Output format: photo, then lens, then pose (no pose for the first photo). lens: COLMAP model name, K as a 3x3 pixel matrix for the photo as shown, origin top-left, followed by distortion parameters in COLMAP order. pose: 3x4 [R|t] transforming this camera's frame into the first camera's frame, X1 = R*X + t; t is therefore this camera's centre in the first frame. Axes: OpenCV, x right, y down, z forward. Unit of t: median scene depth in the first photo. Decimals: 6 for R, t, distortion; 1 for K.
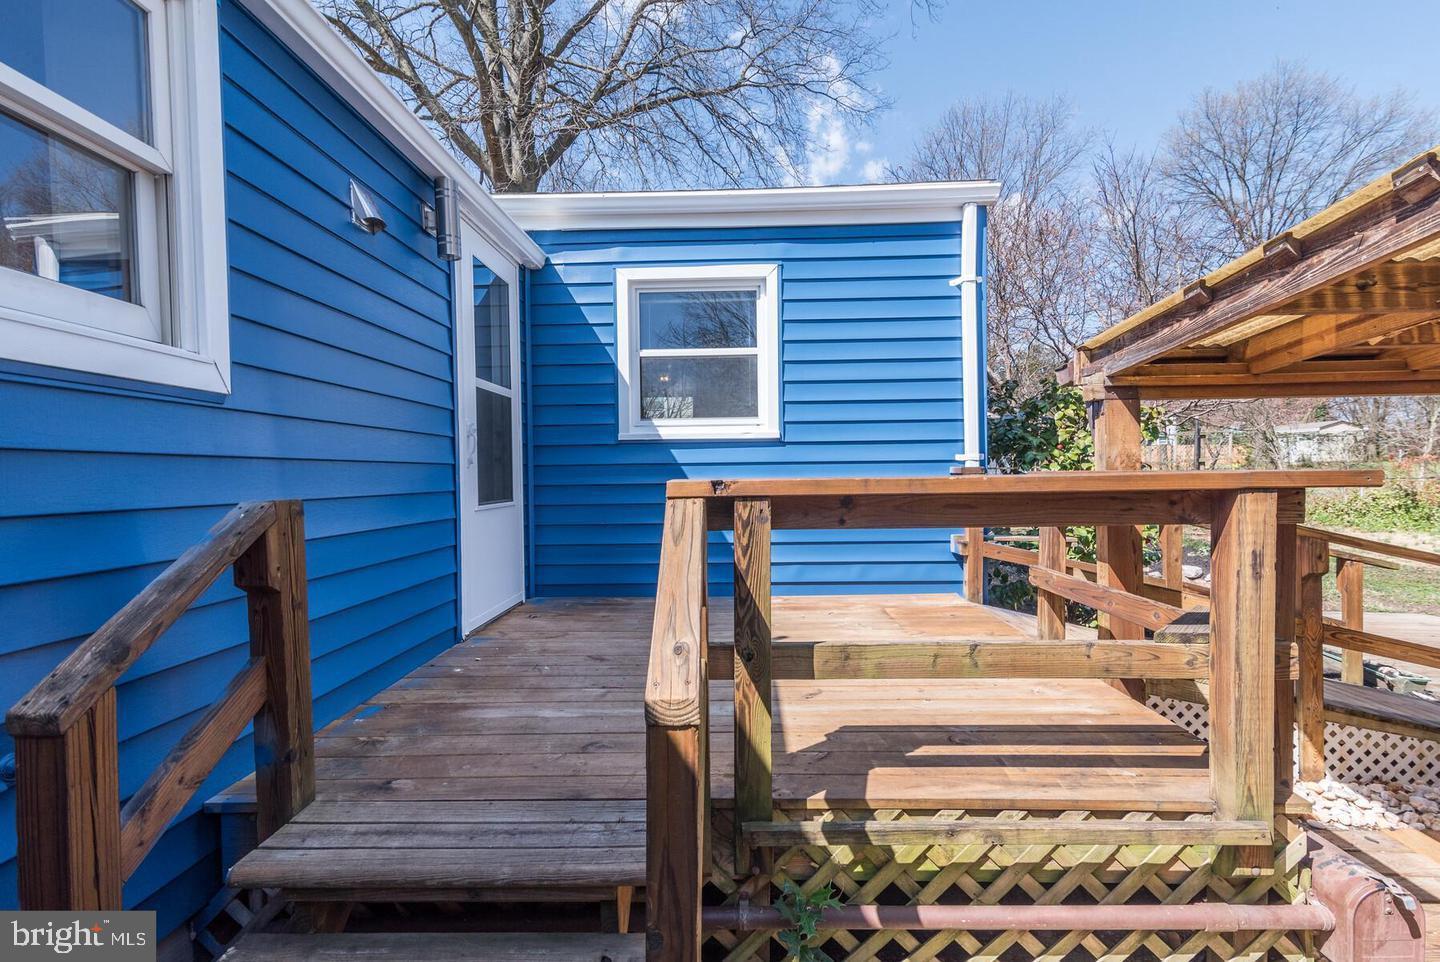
lens RADIAL K [[666.5, 0, 719.2], [0, 666.5, 491.2], [0, 0, 1]] dist [-0.002426, -0.000114]
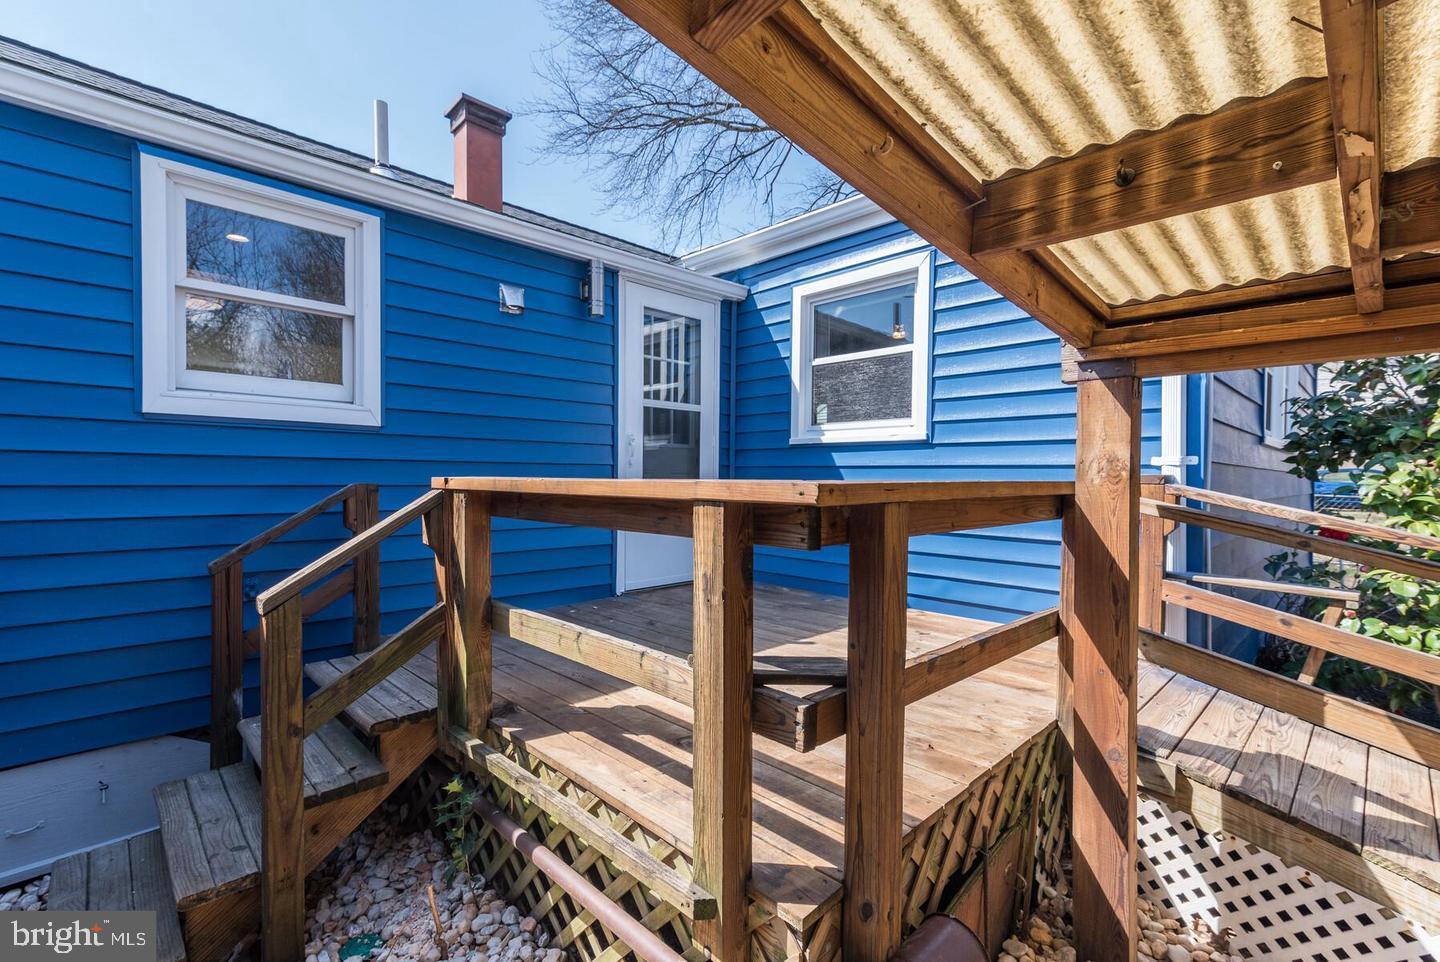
lens RADIAL K [[658.8, 0, 720.0], [0, 658.8, 481.0], [0, 0, 1]] dist [-0.002319, -0.000092]
pose [[0.710215, 0.024319, -0.703564, 0.531964], [-0.036131, 0.999345, -0.001930, -0.010657], [0.703057, 0.026791, 0.710629, 0.154804]]
